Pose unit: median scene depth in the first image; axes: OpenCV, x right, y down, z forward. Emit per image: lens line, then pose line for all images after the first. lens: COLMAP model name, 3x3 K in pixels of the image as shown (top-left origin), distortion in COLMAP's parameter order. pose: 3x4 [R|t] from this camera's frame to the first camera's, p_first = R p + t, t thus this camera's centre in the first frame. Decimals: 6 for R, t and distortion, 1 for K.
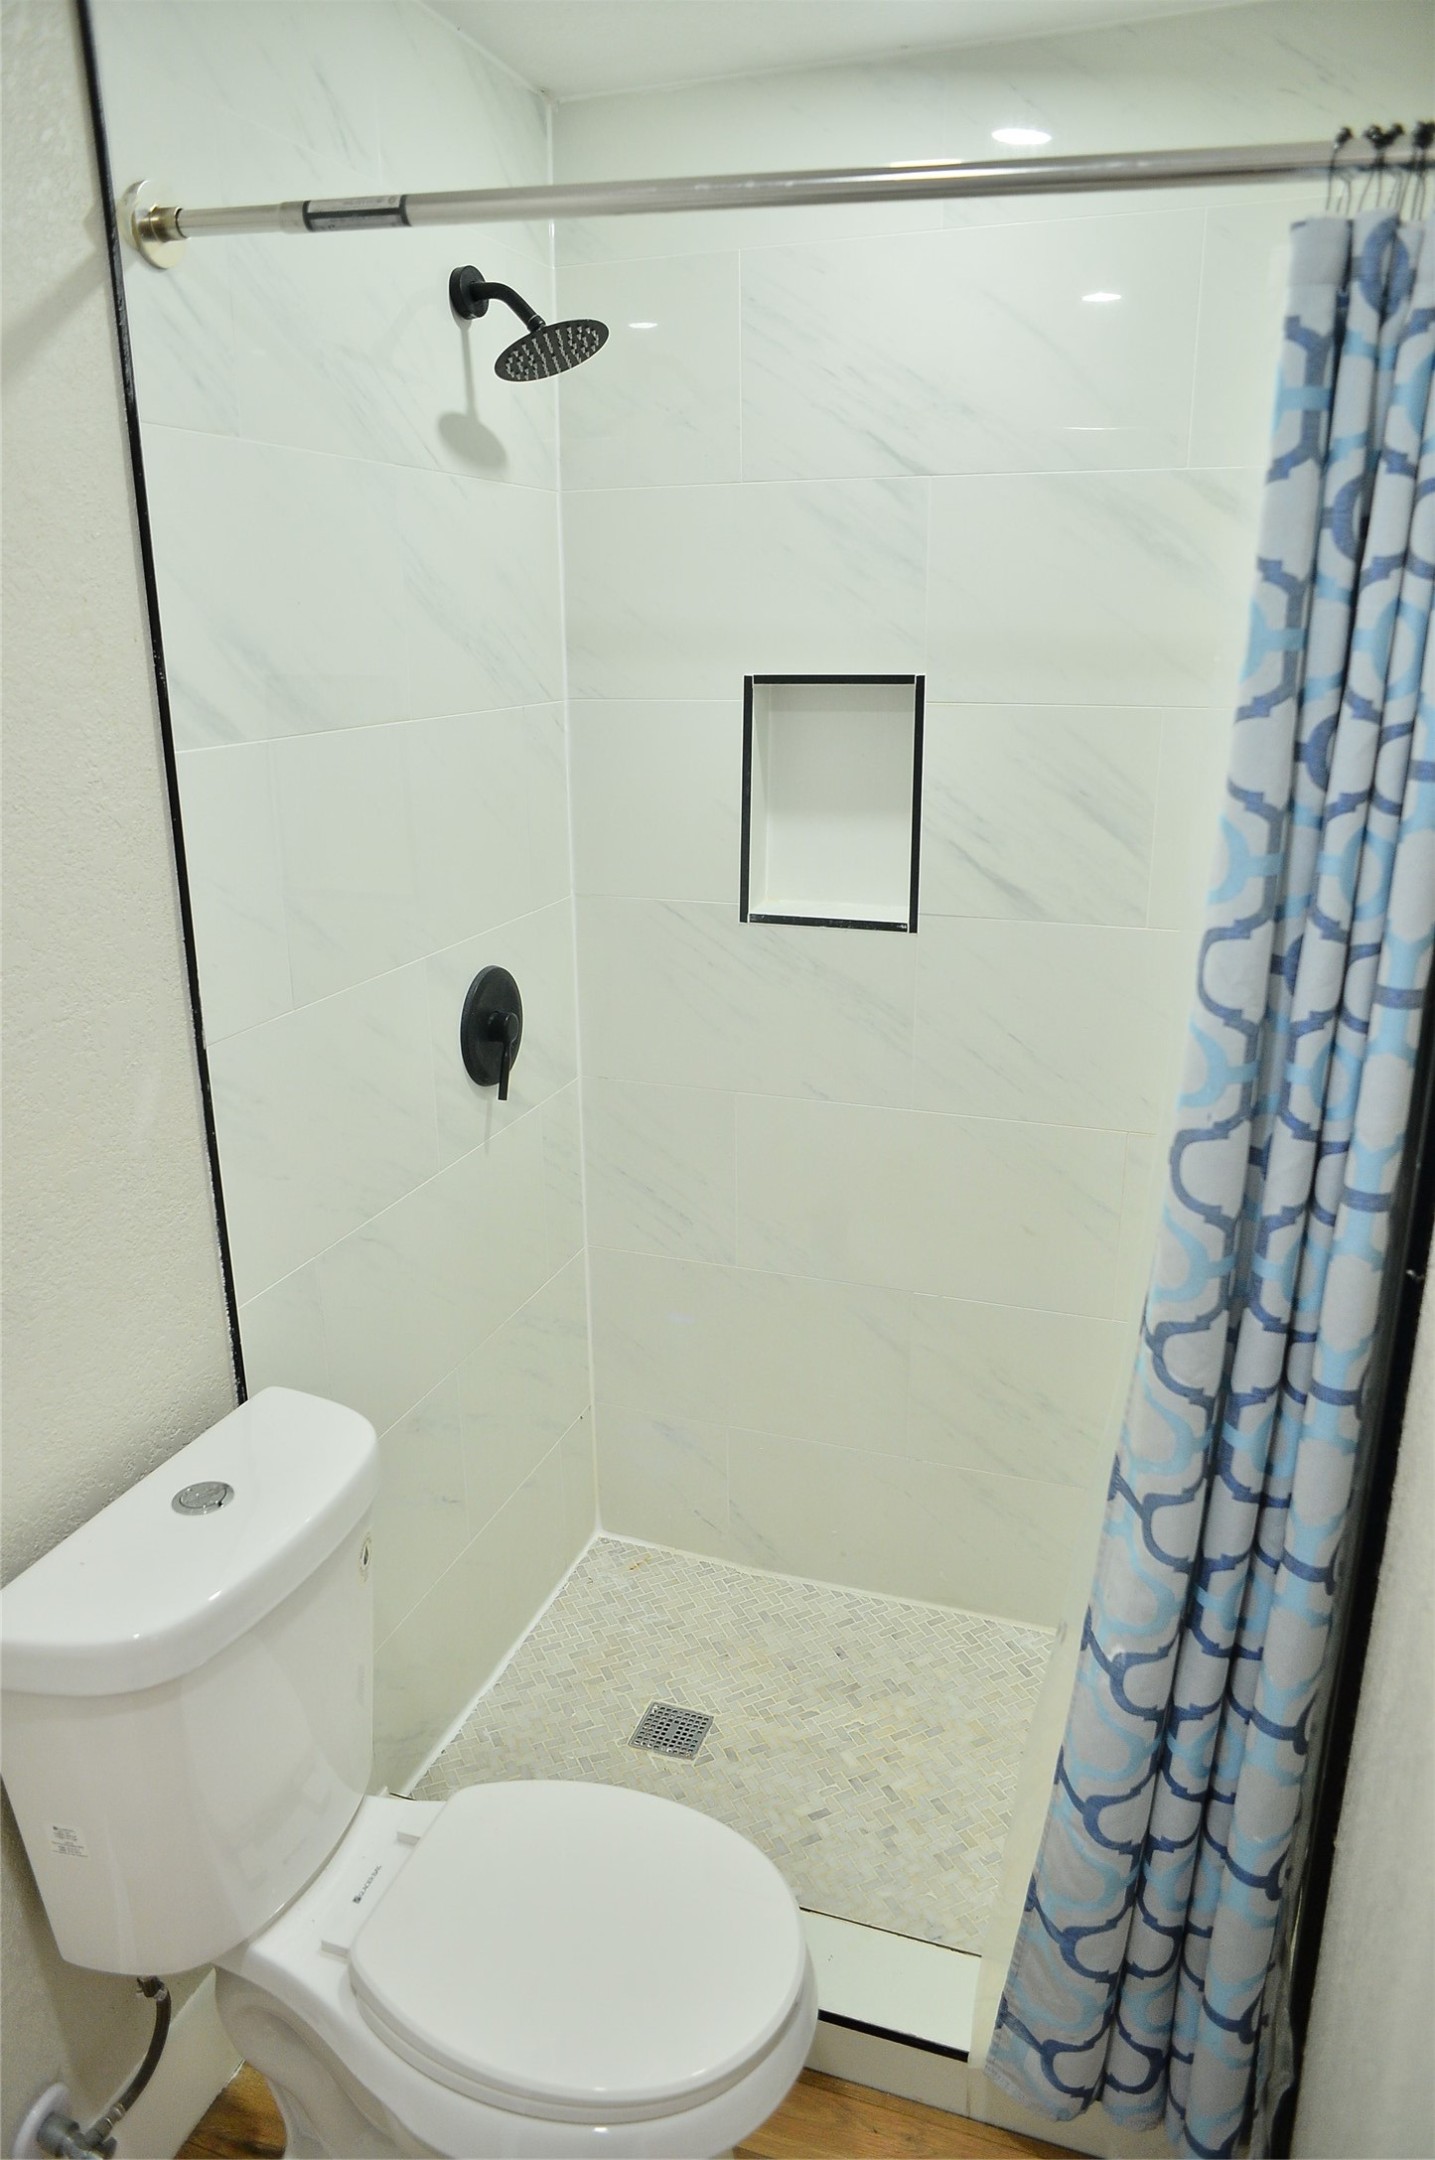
lens RADIAL K [[1463.9, 0, 708.3], [0, 1463.9, 1087.7], [0, 0, 1]] dist [-0.077217, 0.062564]
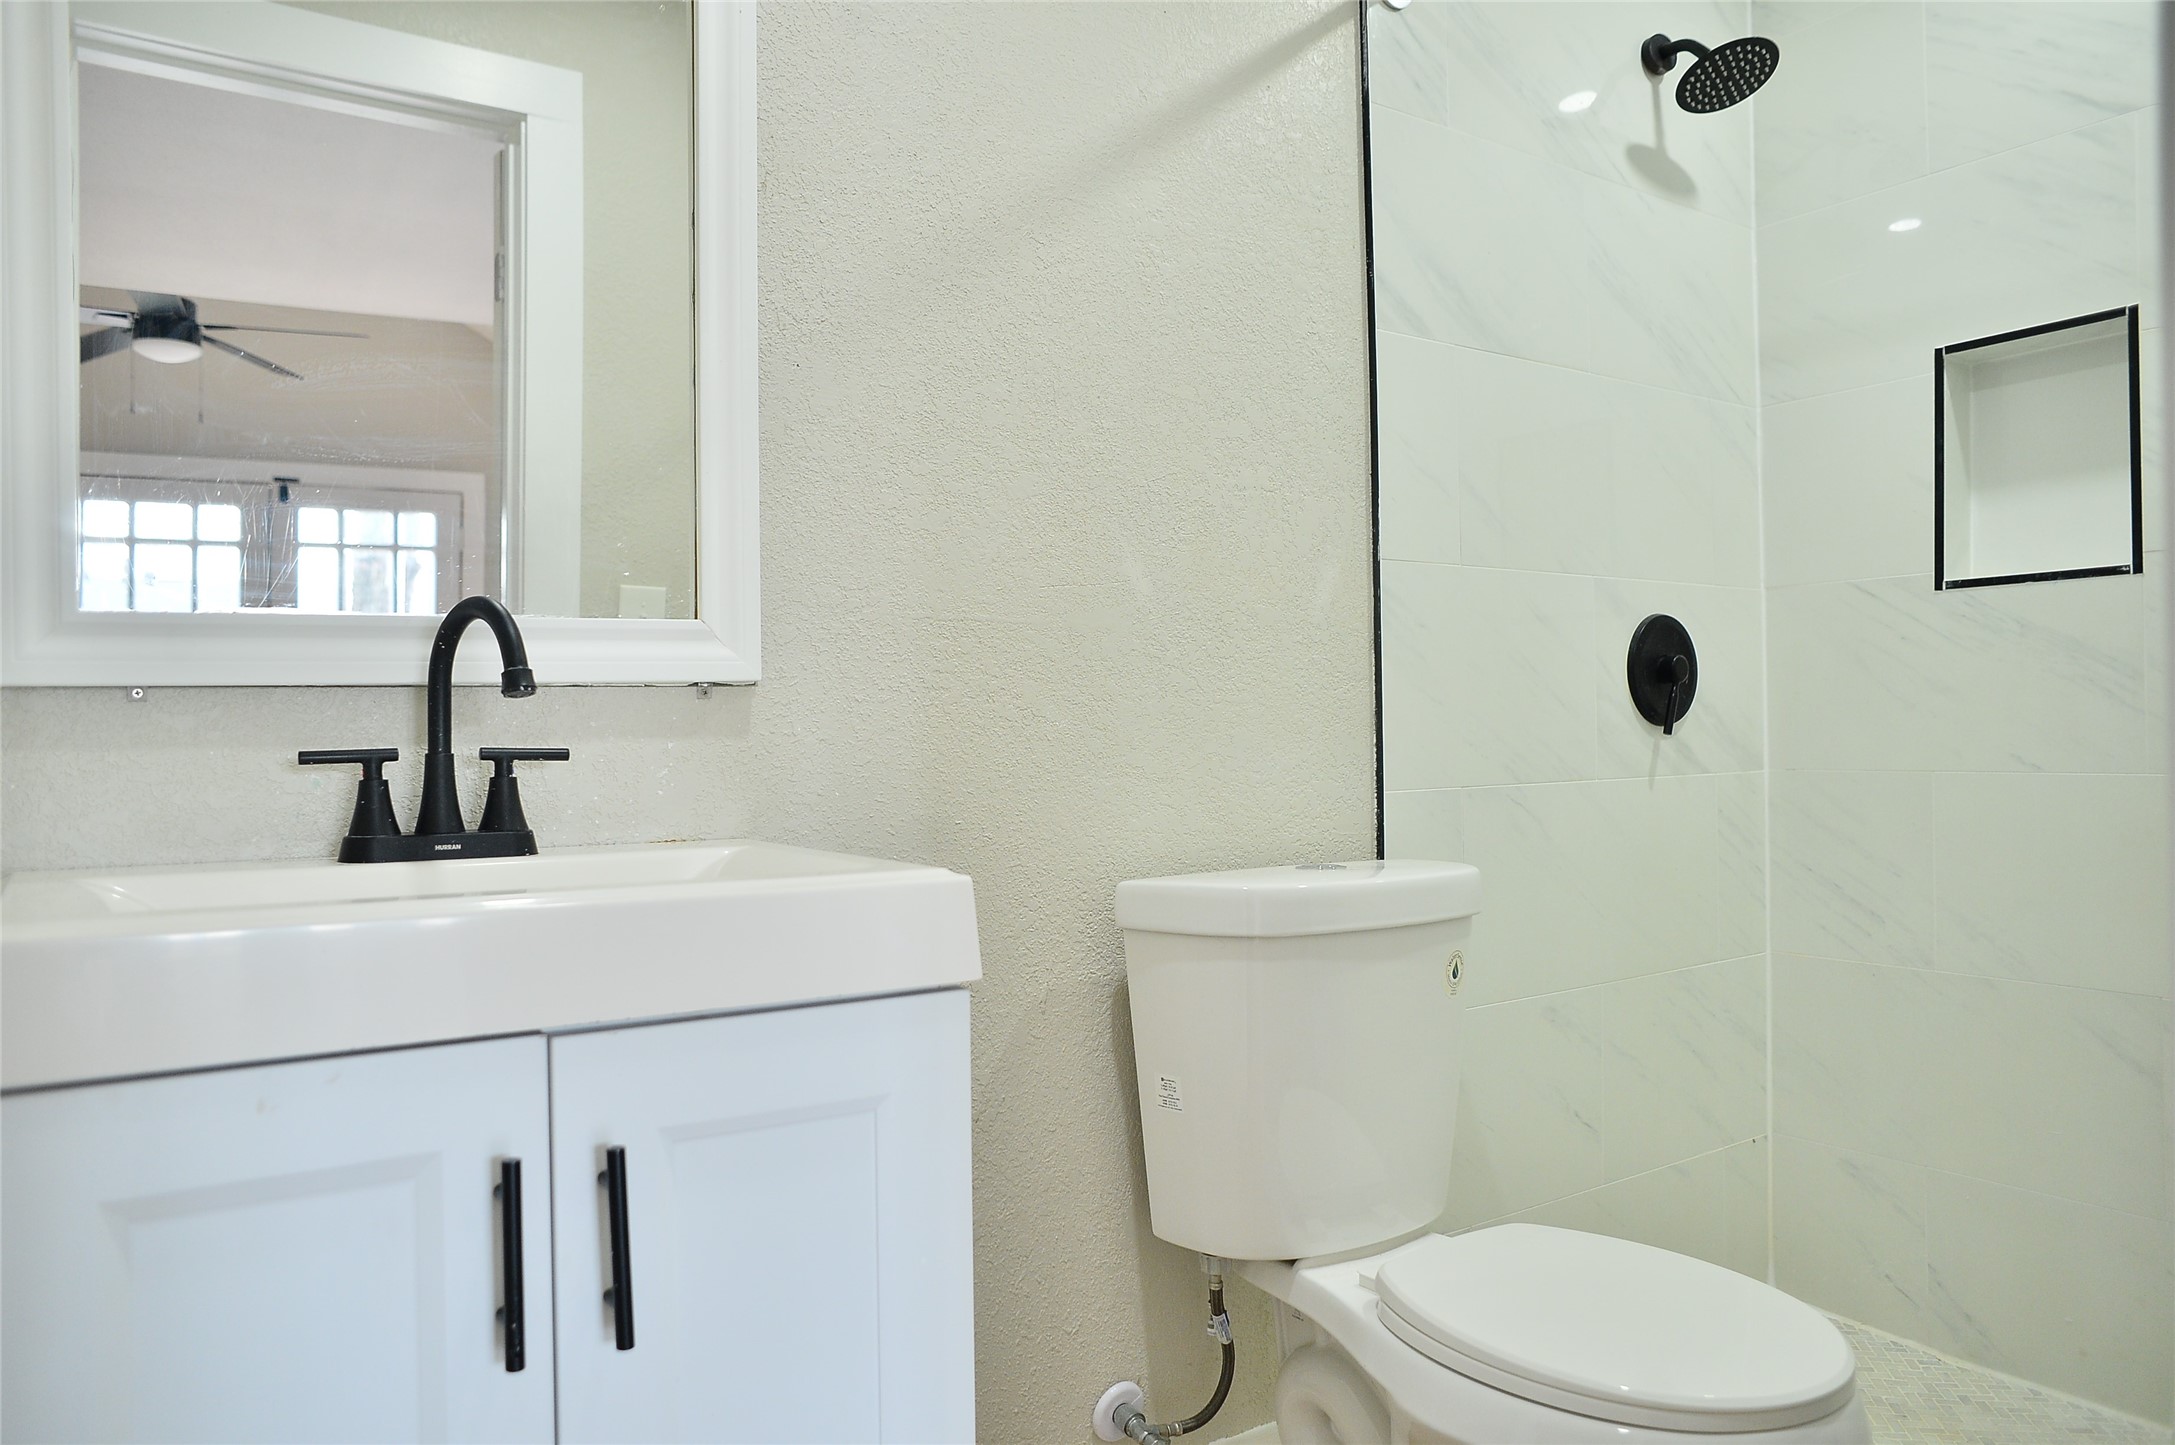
lens RADIAL K [[1474.1, 0, 1089.0], [0, 1474.1, 734.8], [0, 0, 1]] dist [-0.077217, 0.062564]
pose [[0.812630, -0.004417, -0.582764, 0.131220], [-0.168726, 0.955362, -0.242519, 0.326977], [0.557821, 0.295406, 0.775610, -0.052469]]
